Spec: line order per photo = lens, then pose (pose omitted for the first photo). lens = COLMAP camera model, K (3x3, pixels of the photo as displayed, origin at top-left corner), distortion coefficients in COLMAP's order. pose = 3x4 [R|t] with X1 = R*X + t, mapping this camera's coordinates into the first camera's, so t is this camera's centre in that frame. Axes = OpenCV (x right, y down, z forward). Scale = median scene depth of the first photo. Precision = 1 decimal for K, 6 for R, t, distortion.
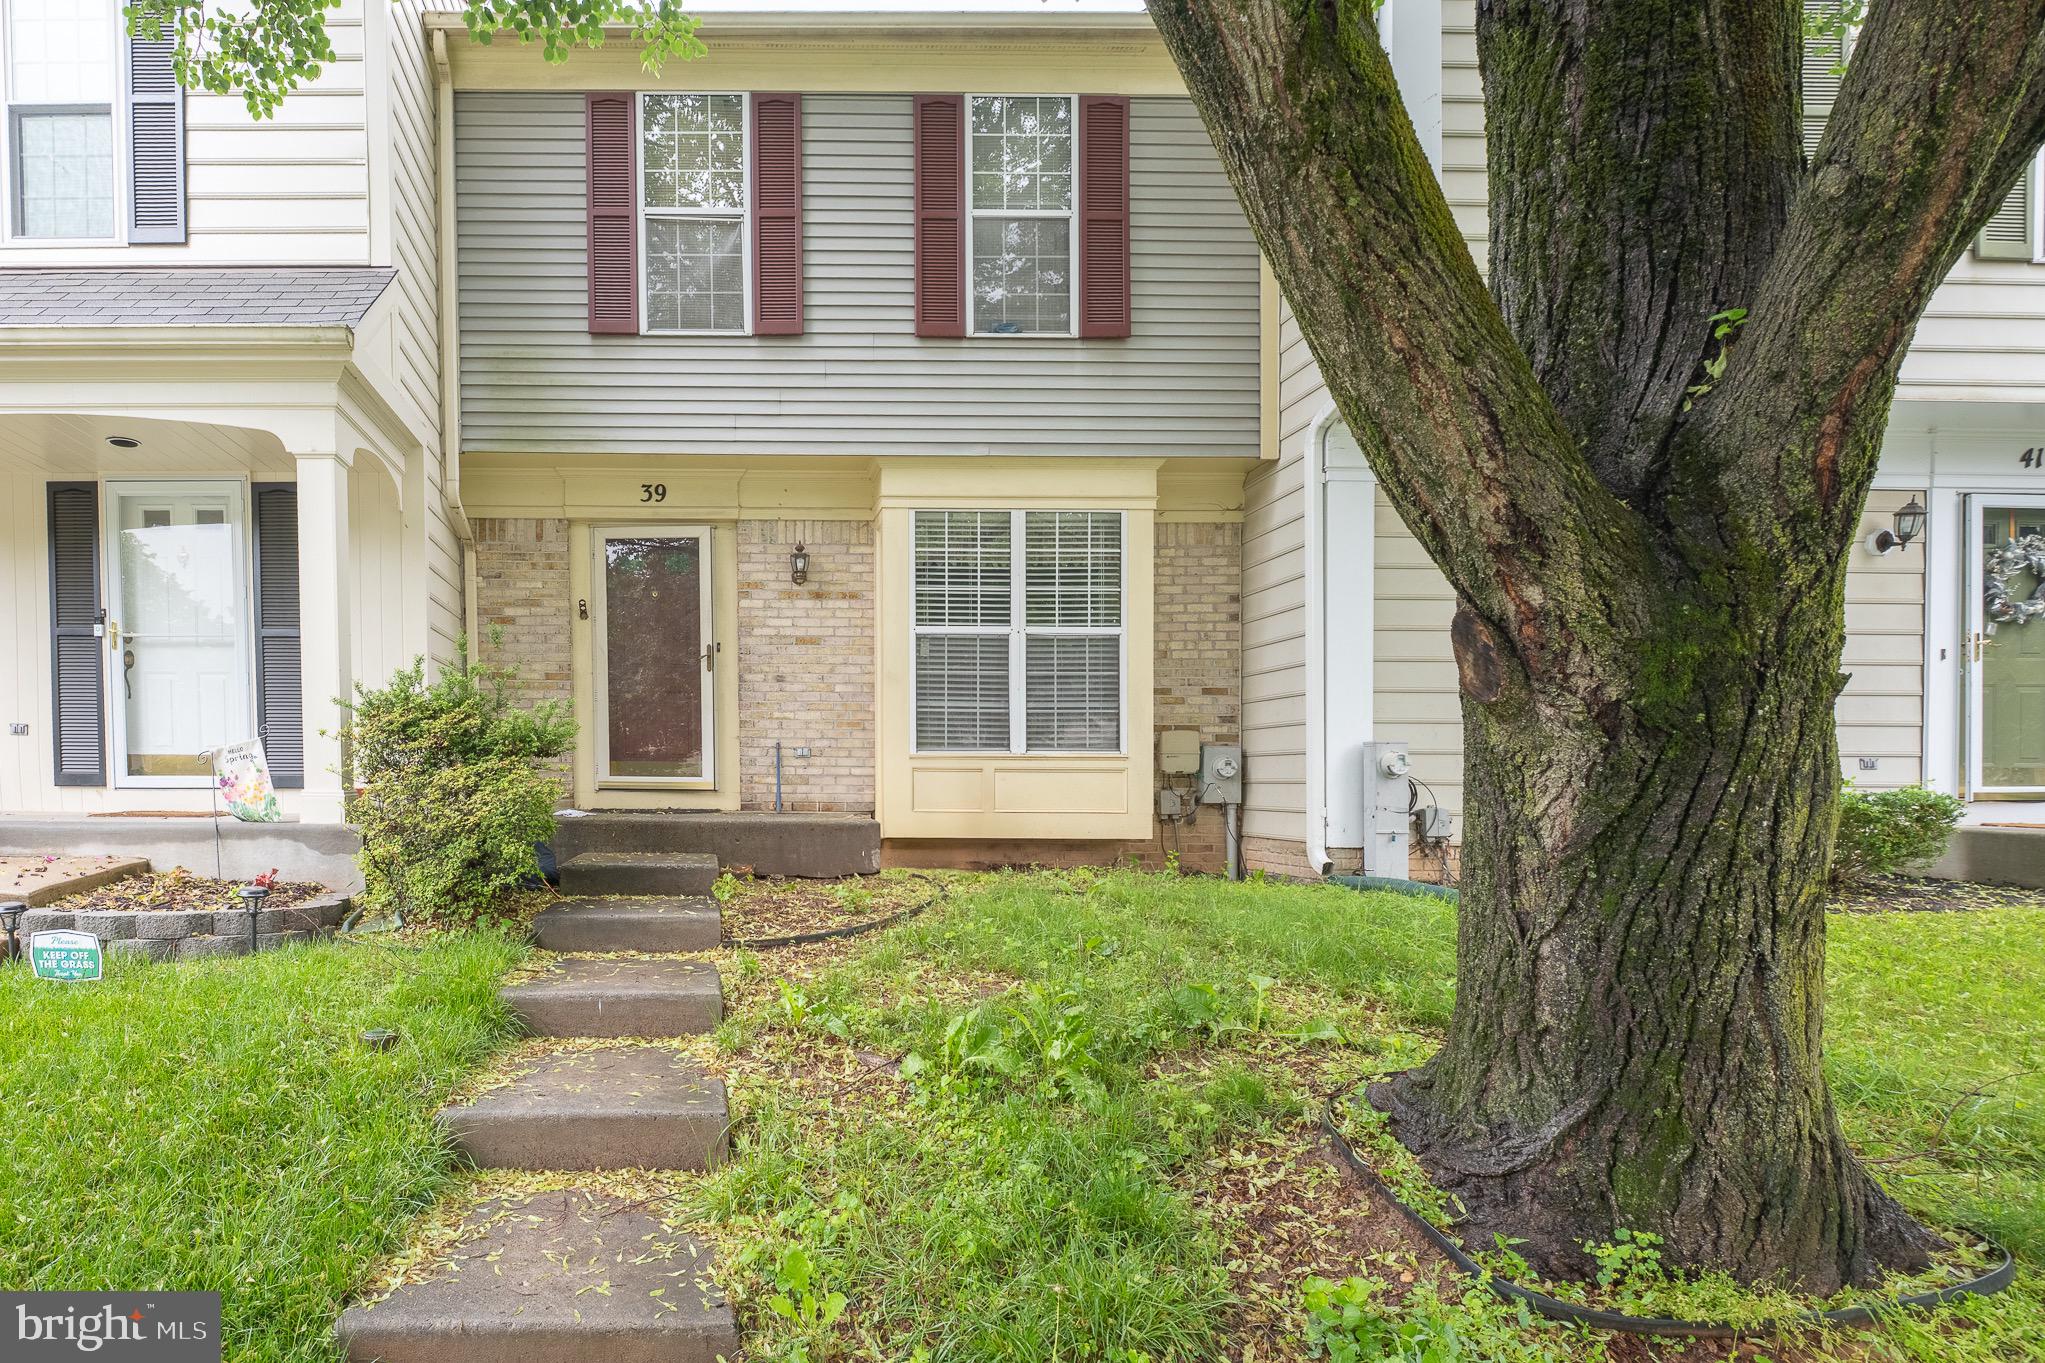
lens RADIAL K [[1046.9, 0, 1024.7], [0, 1046.9, 807.8], [0, 0, 1]] dist [-0.001391, -0.003034]
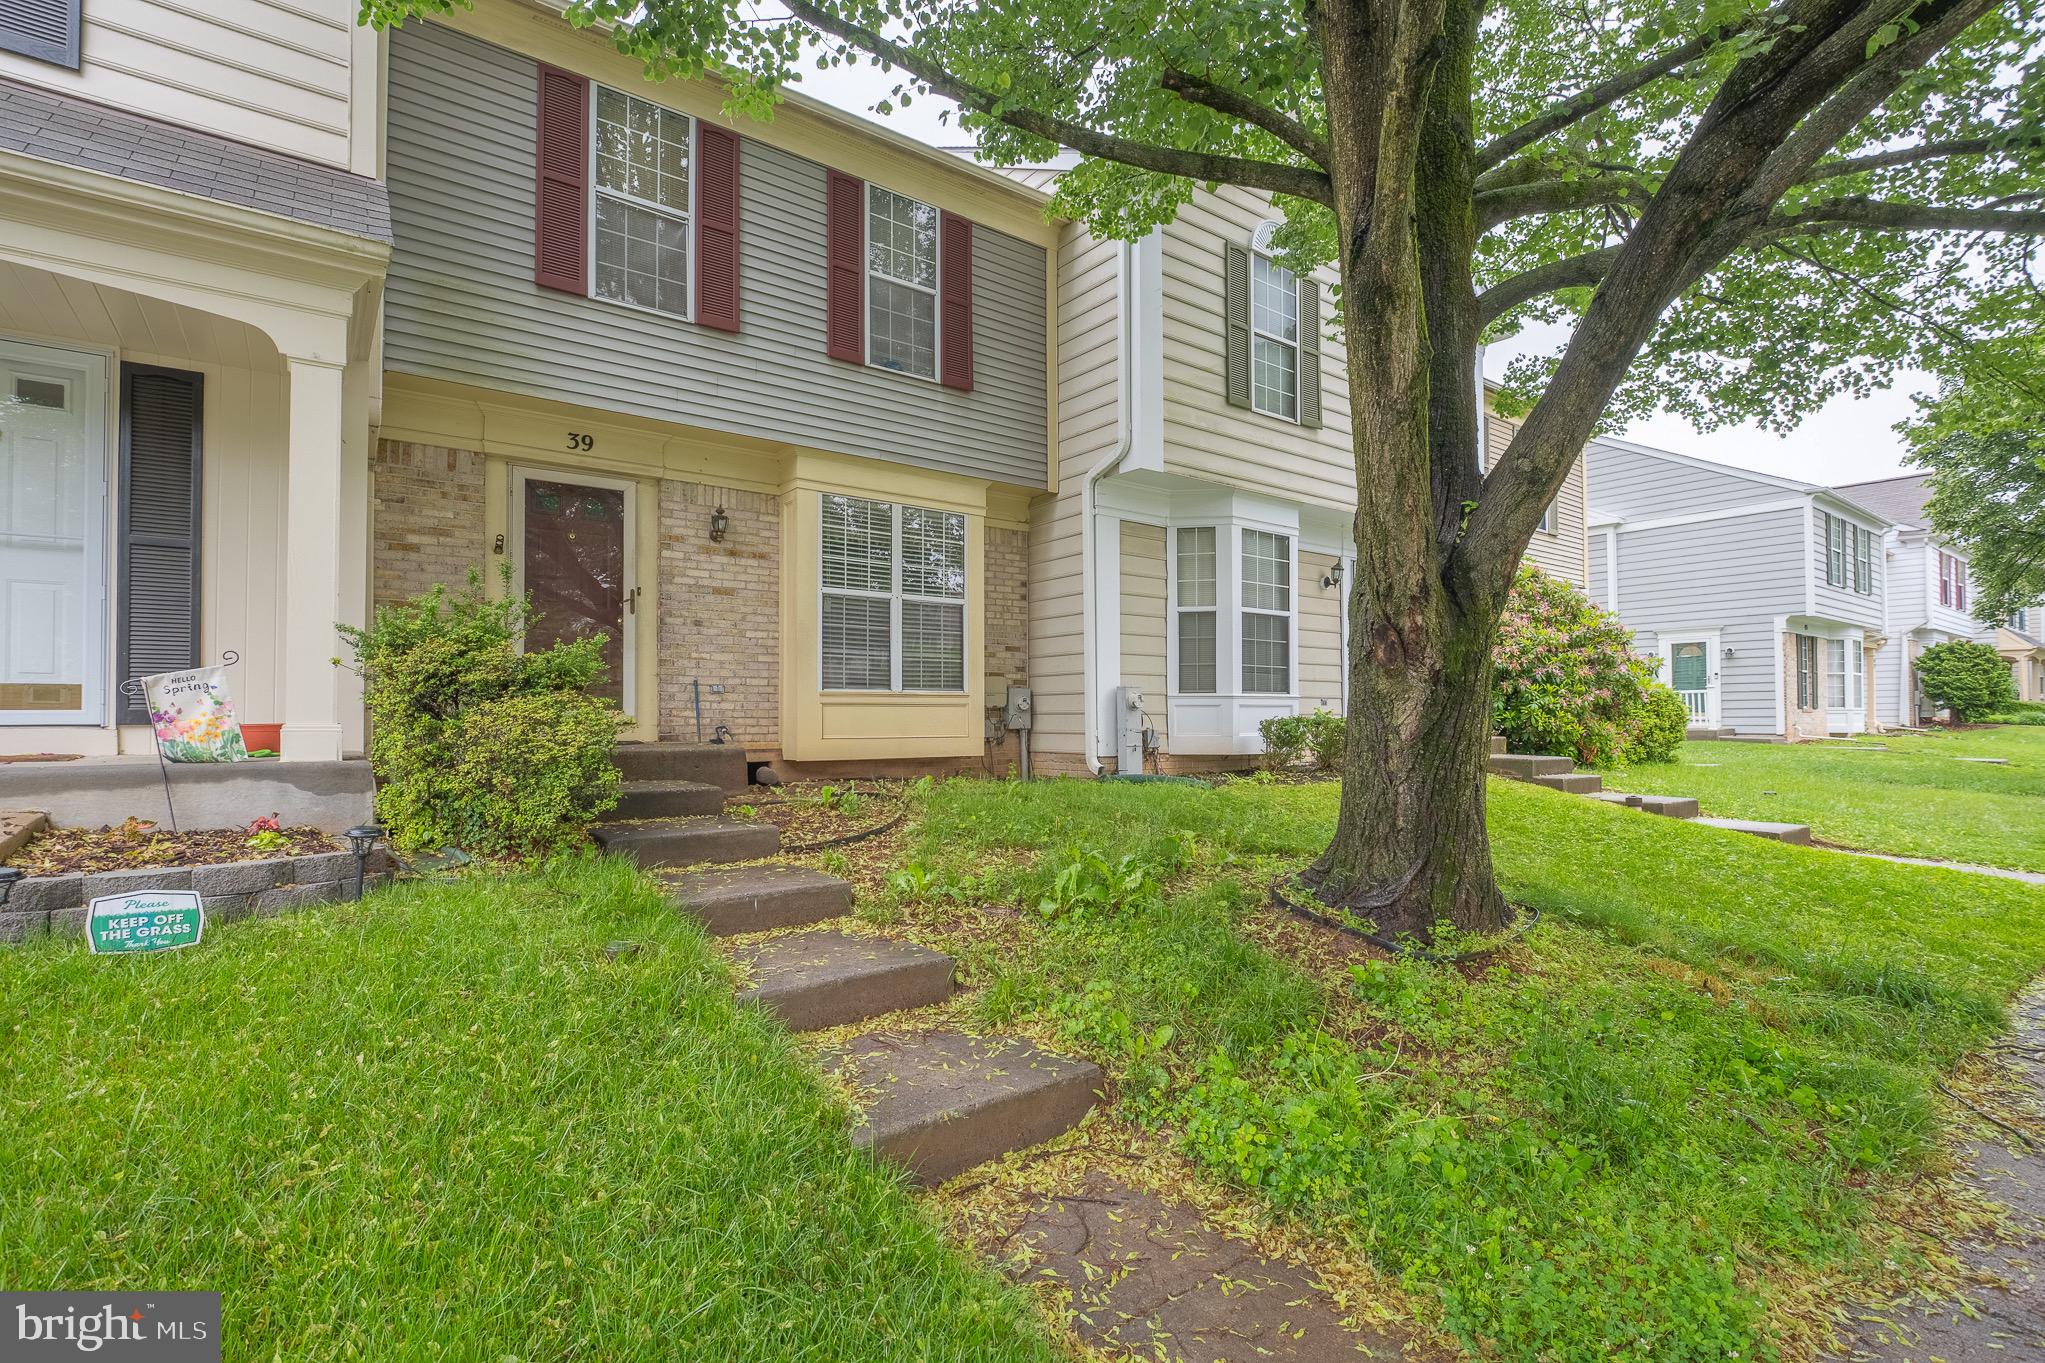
lens RADIAL K [[956.5, 0, 1021.1], [0, 956.5, 702.2], [0, 0, 1]] dist [-0.013790, -0.001833]
pose [[0.799746, 0.003189, 0.600330, -0.600108], [0.023705, 0.999038, -0.036885, 0.007760], [-0.599870, 0.043729, 0.798902, -0.025702]]
